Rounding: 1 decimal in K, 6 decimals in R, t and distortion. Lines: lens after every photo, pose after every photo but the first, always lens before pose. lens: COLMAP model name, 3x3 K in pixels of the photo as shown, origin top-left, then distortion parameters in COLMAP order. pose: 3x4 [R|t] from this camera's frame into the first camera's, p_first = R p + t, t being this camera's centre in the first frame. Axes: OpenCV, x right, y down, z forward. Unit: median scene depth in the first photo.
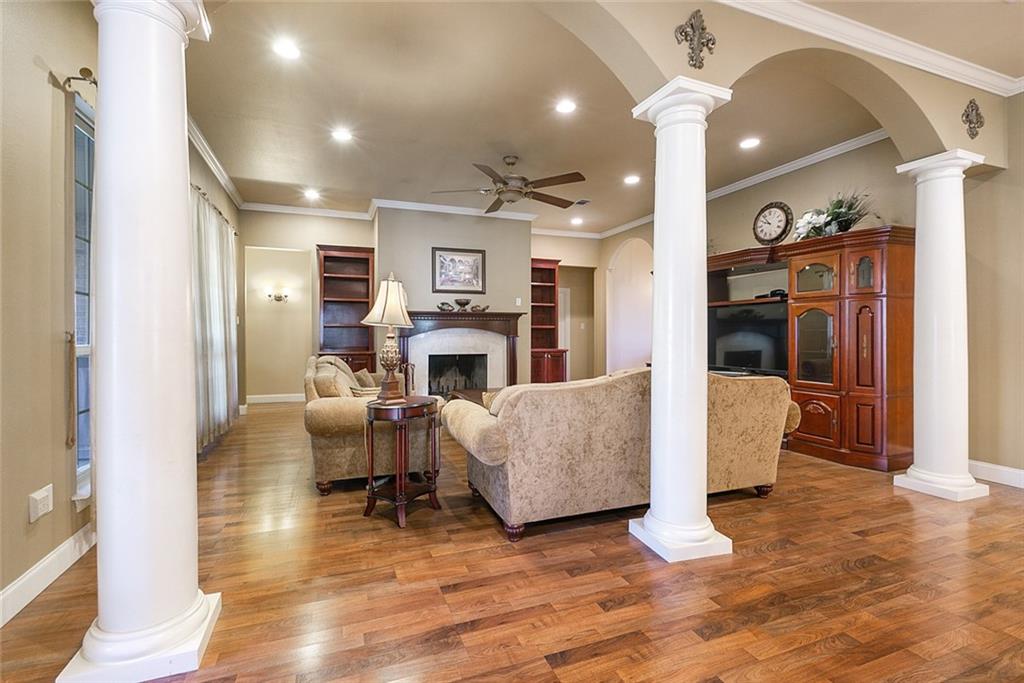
lens RADIAL K [[460.4, 0, 512.0], [0, 460.4, 341.5], [0, 0, 1]] dist [-0.000825, -0.000061]
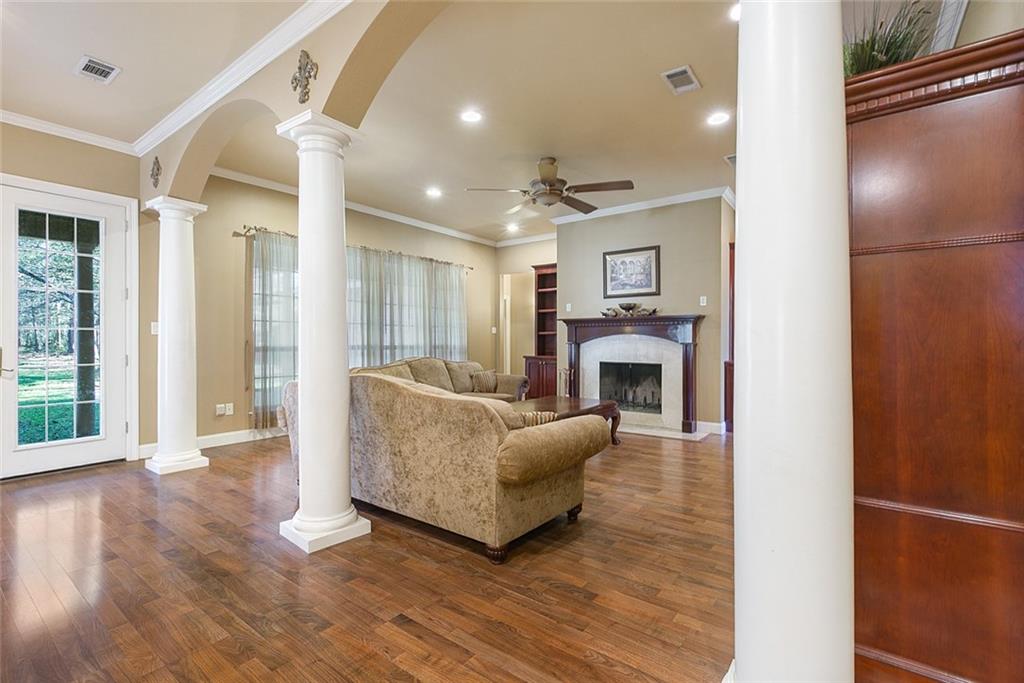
lens RADIAL K [[479.1, 0, 512.0], [0, 479.1, 341.5], [0, 0, 1]] dist [-0.001482, -0.000649]
pose [[0.518697, 0.003801, -0.854950, 0.600253], [-0.015481, 0.999868, -0.004948, -0.006670], [0.854818, 0.015802, 0.518687, 0.303848]]
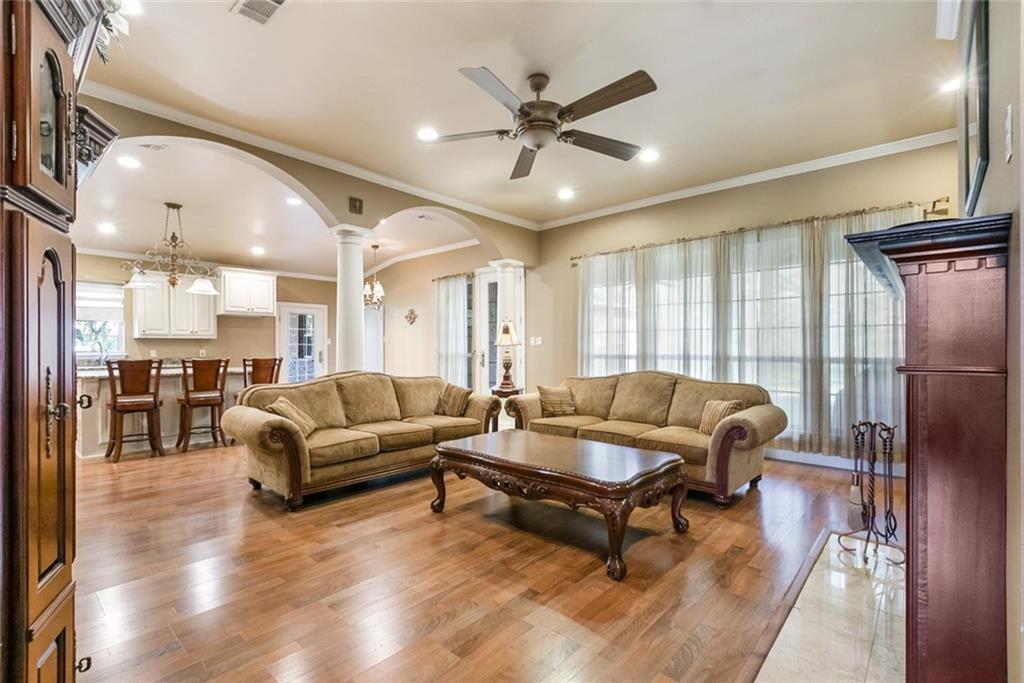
lens RADIAL K [[468.1, 0, 507.0], [0, 468.1, 353.8], [0, 0, 1]] dist [0.030036, -0.000019]
pose [[-0.898839, 0.007057, -0.438221, 0.243503], [-0.004180, 0.999687, 0.024672, -0.019889], [0.438258, 0.024008, -0.898528, 1.156923]]
